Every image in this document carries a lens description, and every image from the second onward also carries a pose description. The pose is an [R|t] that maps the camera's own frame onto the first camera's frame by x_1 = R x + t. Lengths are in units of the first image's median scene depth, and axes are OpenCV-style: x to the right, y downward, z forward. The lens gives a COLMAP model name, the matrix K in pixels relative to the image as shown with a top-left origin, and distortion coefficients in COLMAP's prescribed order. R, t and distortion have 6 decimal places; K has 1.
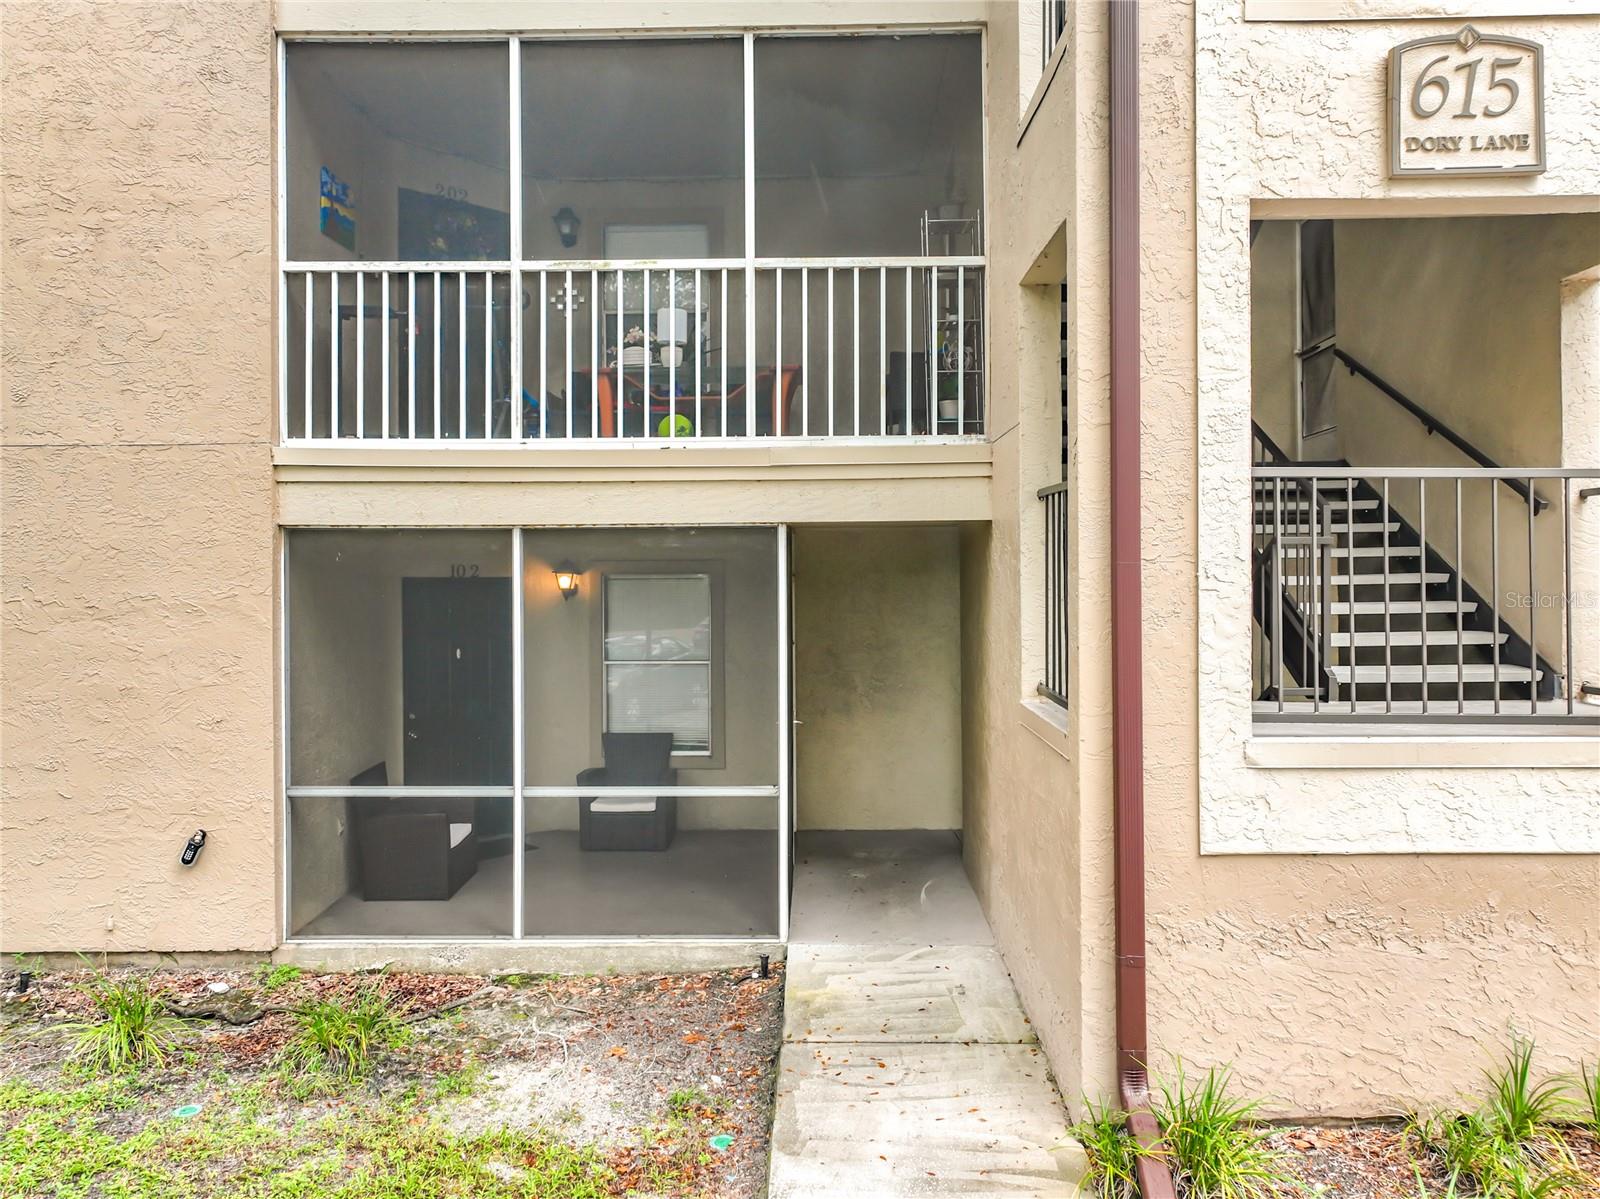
lens RADIAL K [[1051.6, 0, 802.3], [0, 1051.6, 585.4], [0, 0, 1]] dist [0.010282, 0.005122]
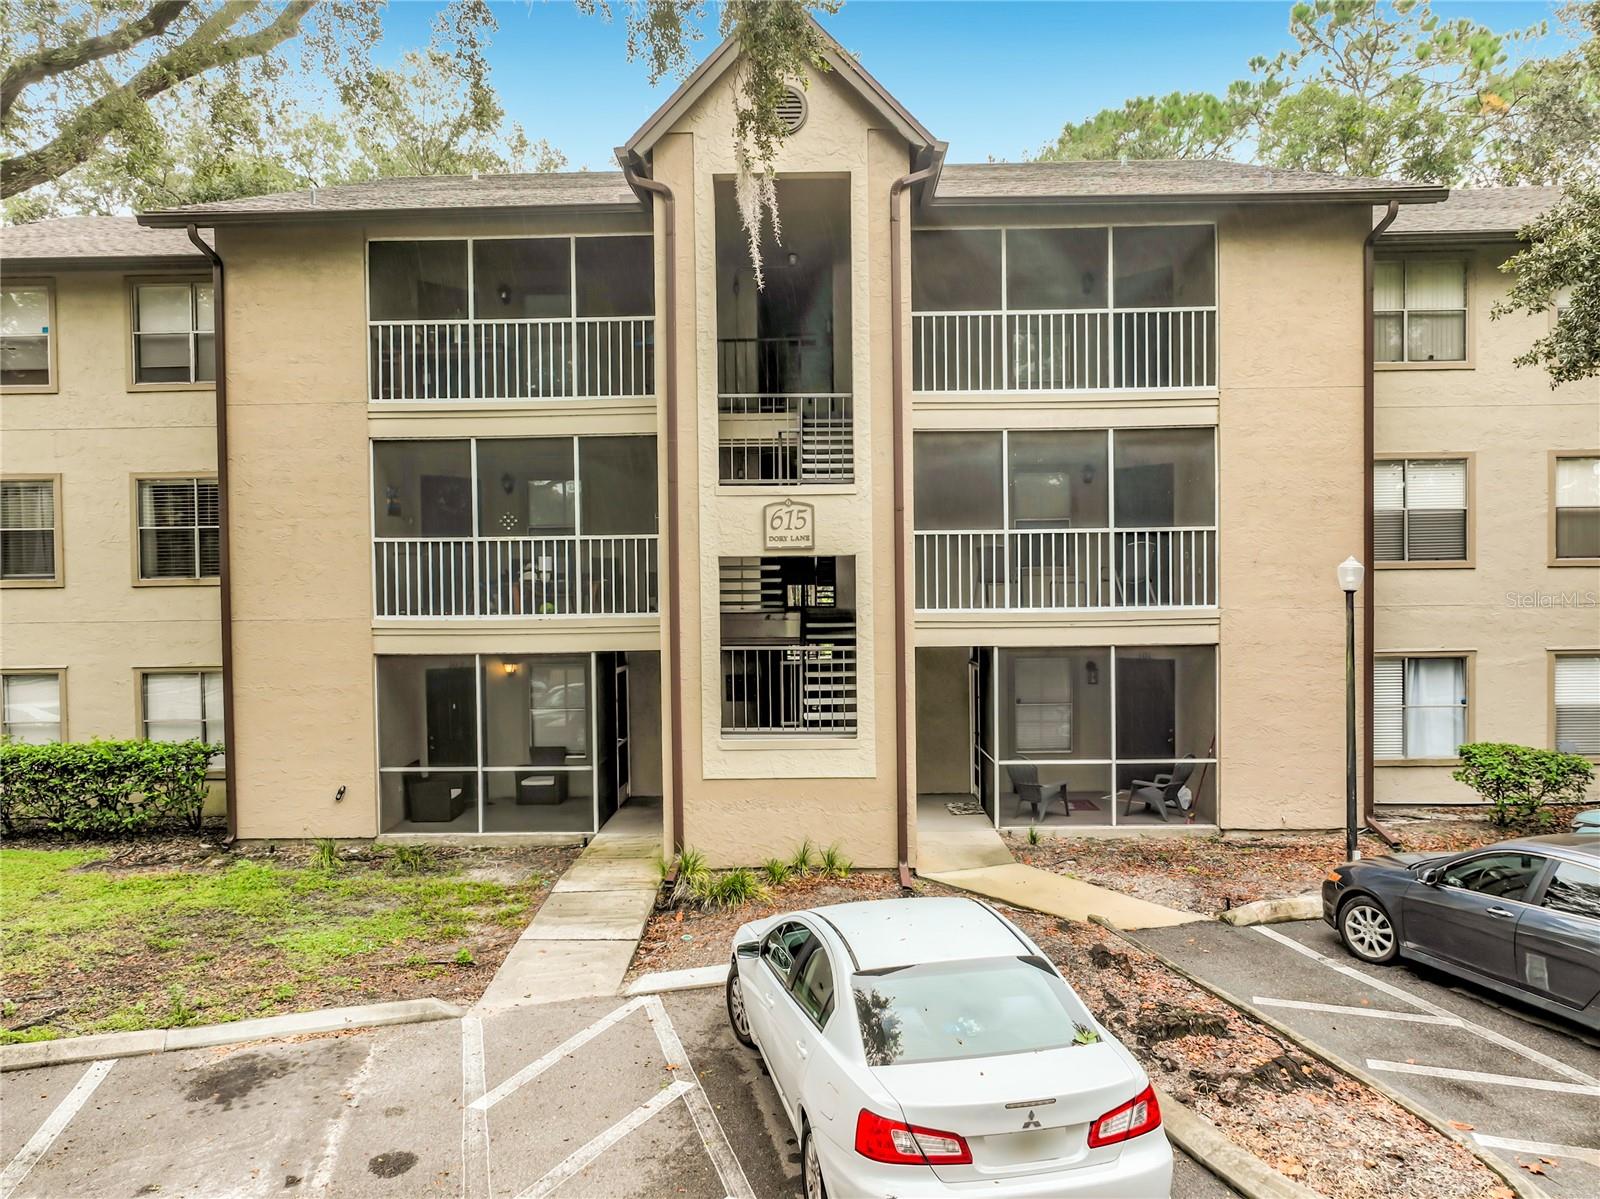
lens RADIAL K [[1106.9, 0, 803.0], [0, 1106.9, 641.1], [0, 0, 1]] dist [0.030857, 0.000521]
pose [[0.999786, -0.006984, -0.019448, 0.485954], [0.007507, 0.999608, 0.026956, -0.143251], [0.019252, -0.027096, 0.999447, -1.405249]]
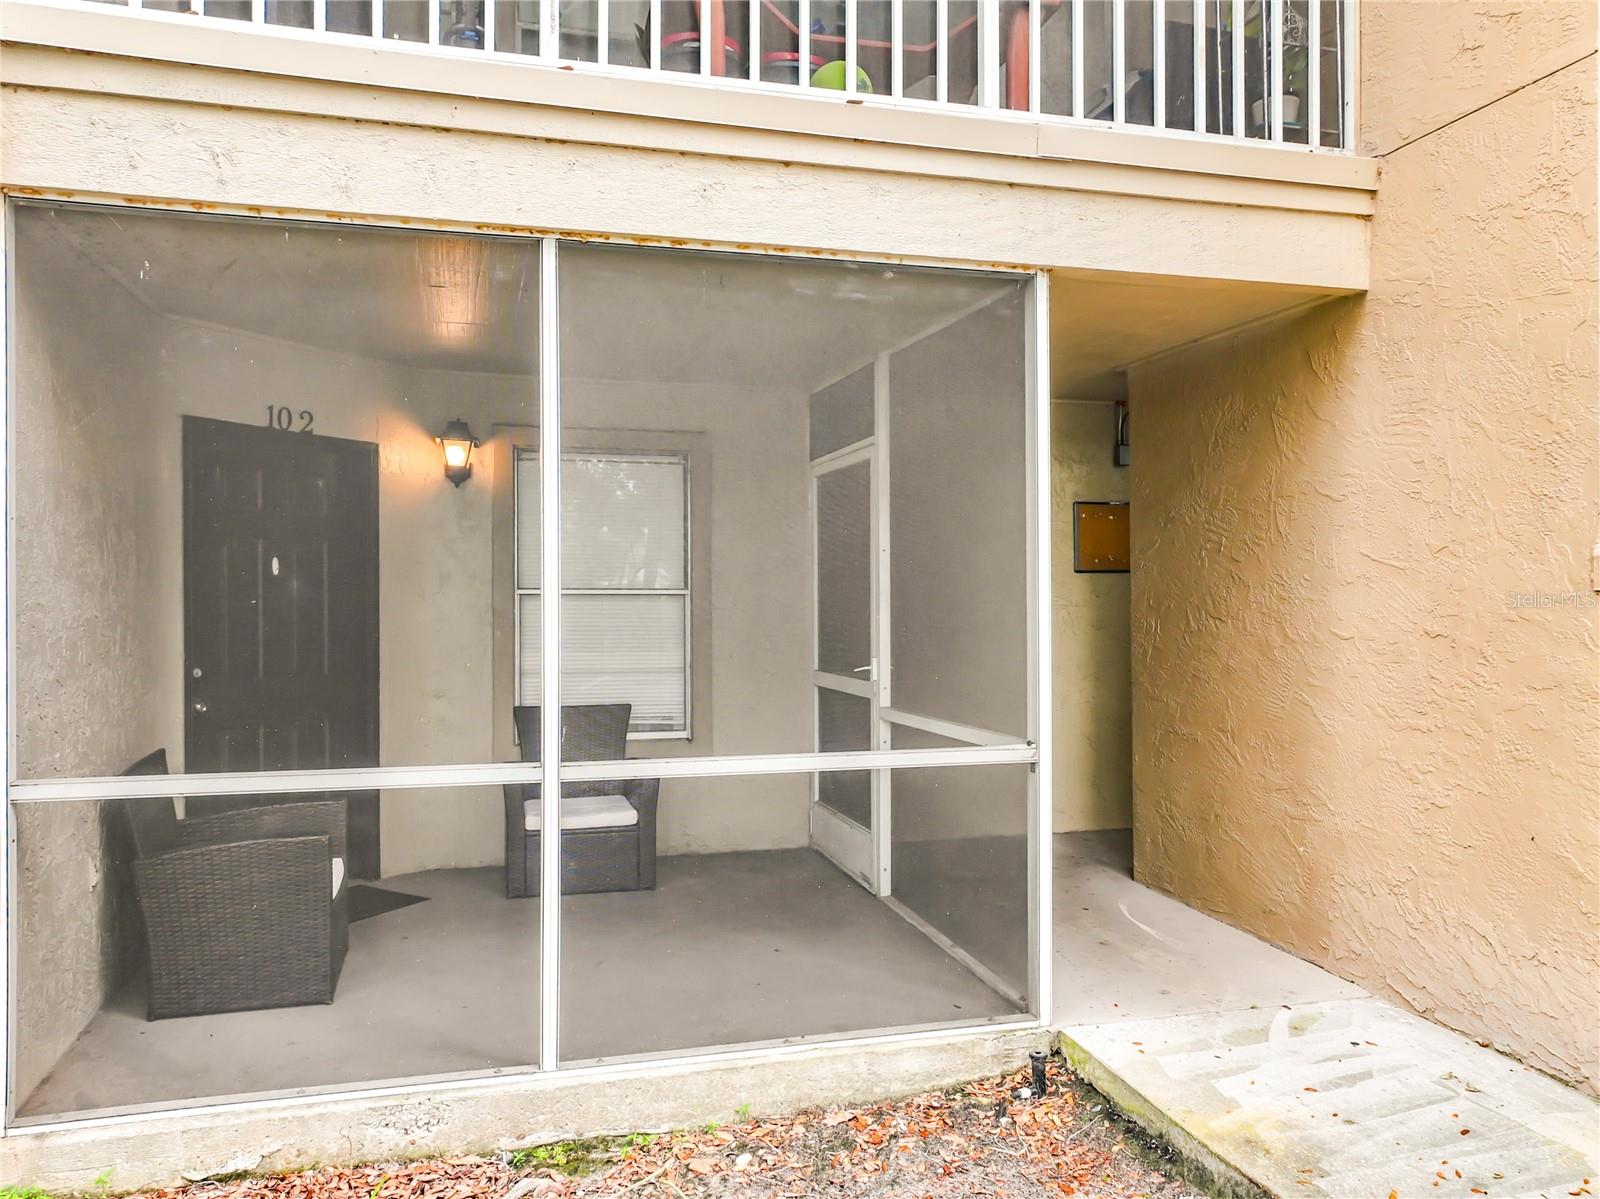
lens RADIAL K [[1142.3, 0, 800.0], [0, 1142.3, 599.5], [0, 0, 1]] dist [0.000352, 0.011261]
pose [[0.962080, 0.004227, 0.272735, -0.306127], [-0.001768, 0.999956, -0.009264, 0.120794], [-0.272762, 0.008431, 0.962045, 0.454962]]
